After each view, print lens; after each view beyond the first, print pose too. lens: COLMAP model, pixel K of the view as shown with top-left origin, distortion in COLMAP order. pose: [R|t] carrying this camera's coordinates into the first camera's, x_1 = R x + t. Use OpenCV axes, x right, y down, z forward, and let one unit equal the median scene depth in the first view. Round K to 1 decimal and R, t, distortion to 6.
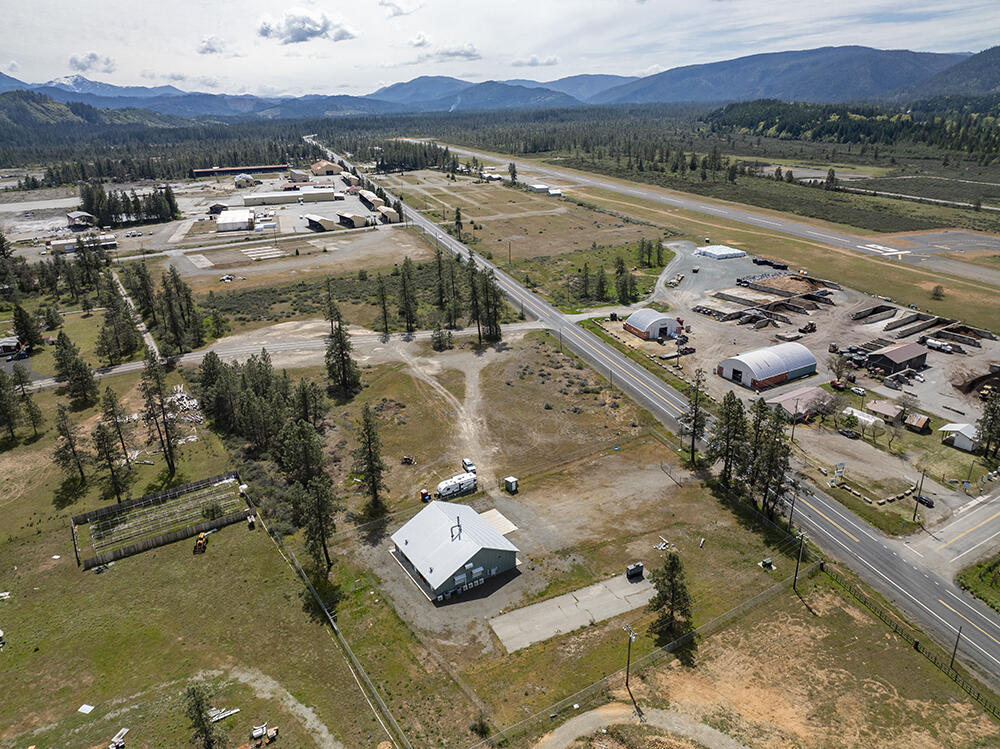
lens RADIAL K [[701.0, 0, 497.1], [0, 701.0, 377.9], [0, 0, 1]] dist [-0.031465, -0.001529]
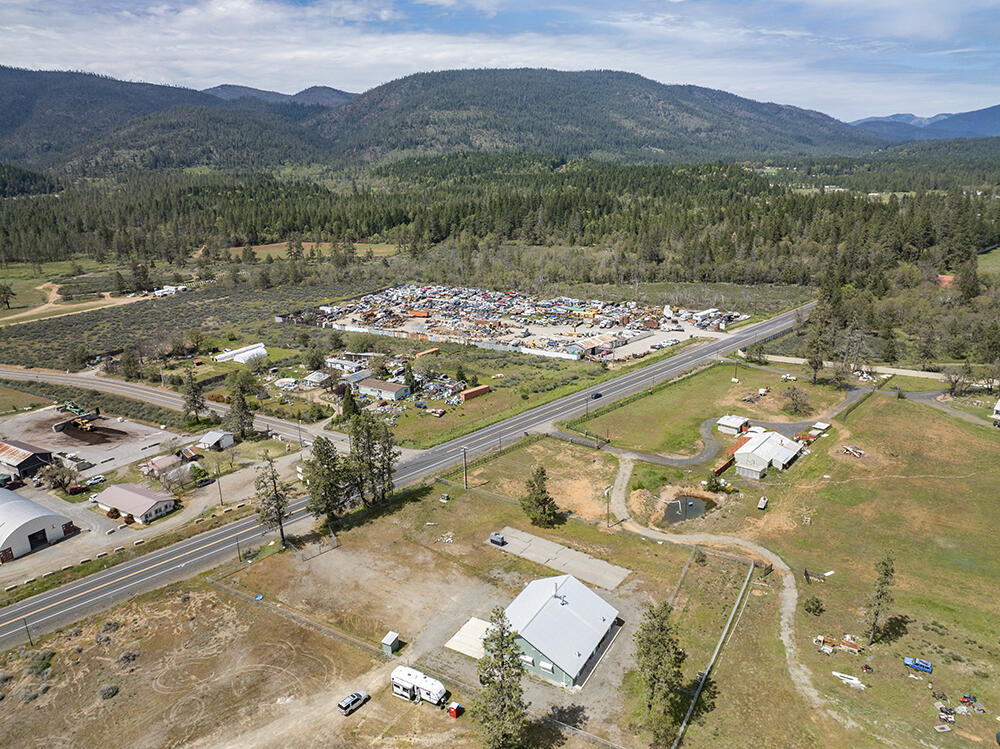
lens RADIAL K [[701.8, 0, 497.9], [0, 701.8, 376.2], [0, 0, 1]] dist [-0.043202, 0.016944]
pose [[-0.457970, -0.230542, 0.858554, -0.266971], [0.357989, 0.836187, 0.415494, -0.158487], [-0.813700, 0.497637, -0.300417, 0.421796]]
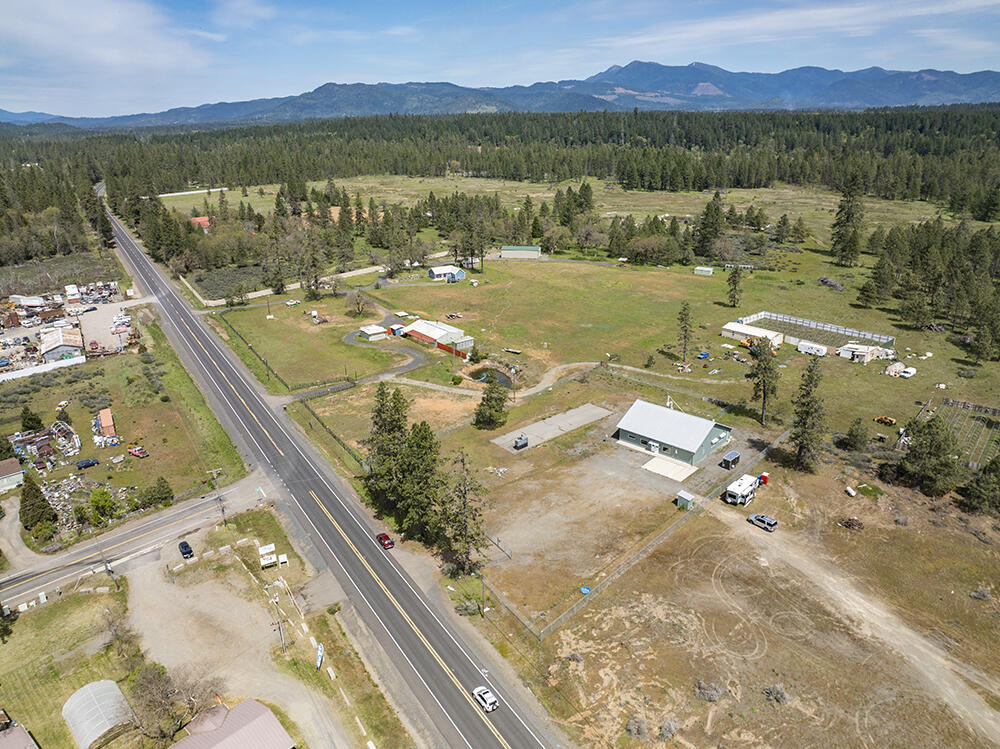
lens RADIAL K [[701.8, 0, 497.9], [0, 701.8, 376.2], [0, 0, 1]] dist [-0.043202, 0.016944]
pose [[-0.966526, 0.129582, -0.221440, 0.168179], [-0.052117, 0.745932, 0.663980, -0.208449], [0.251219, 0.653295, -0.714209, 0.612000]]
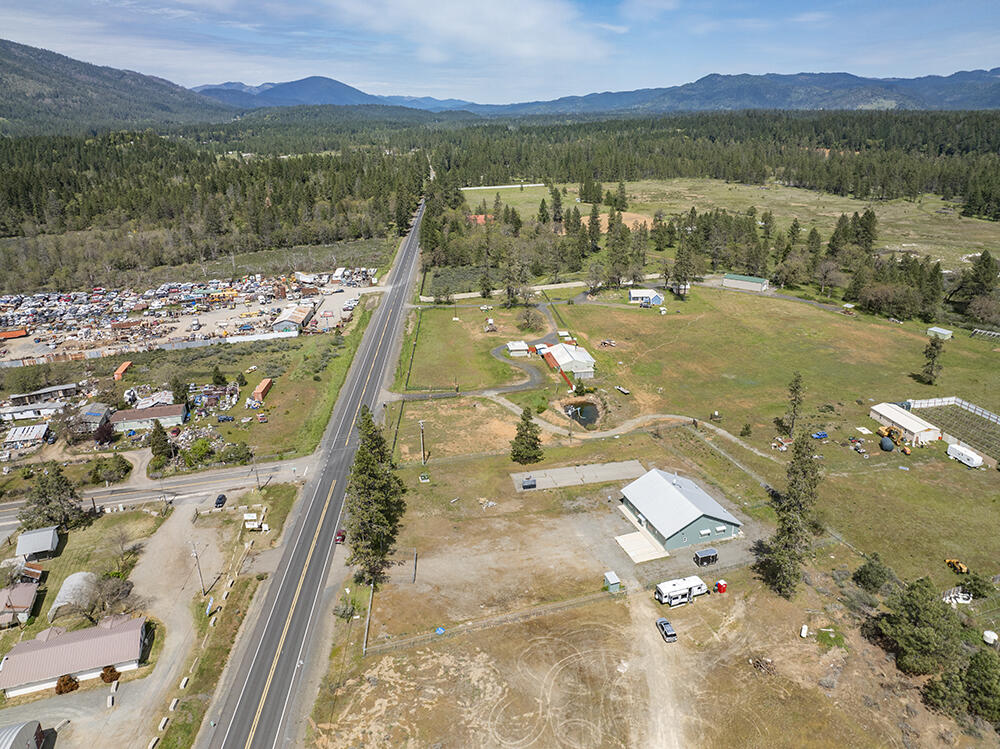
lens RADIAL K [[701.8, 0, 497.9], [0, 701.8, 376.2], [0, 0, 1]] dist [-0.043202, 0.016944]
pose [[-0.968589, -0.049252, 0.243742, -0.015608], [0.127110, 0.744395, 0.655530, -0.241209], [-0.213727, 0.665921, -0.714752, 0.615604]]
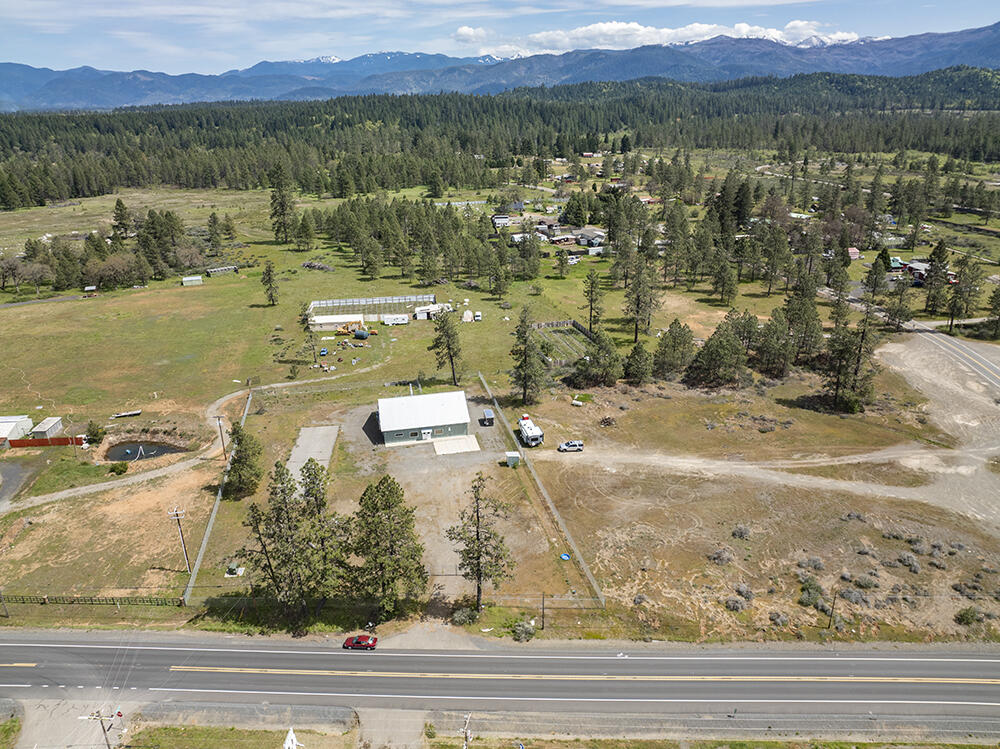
lens RADIAL K [[701.8, 0, 497.9], [0, 701.8, 376.2], [0, 0, 1]] dist [-0.043202, 0.016944]
pose [[-0.340677, 0.377394, -0.861111, 0.322298], [-0.316948, 0.816186, 0.483098, -0.153650], [0.885146, 0.437508, -0.158442, 0.460422]]
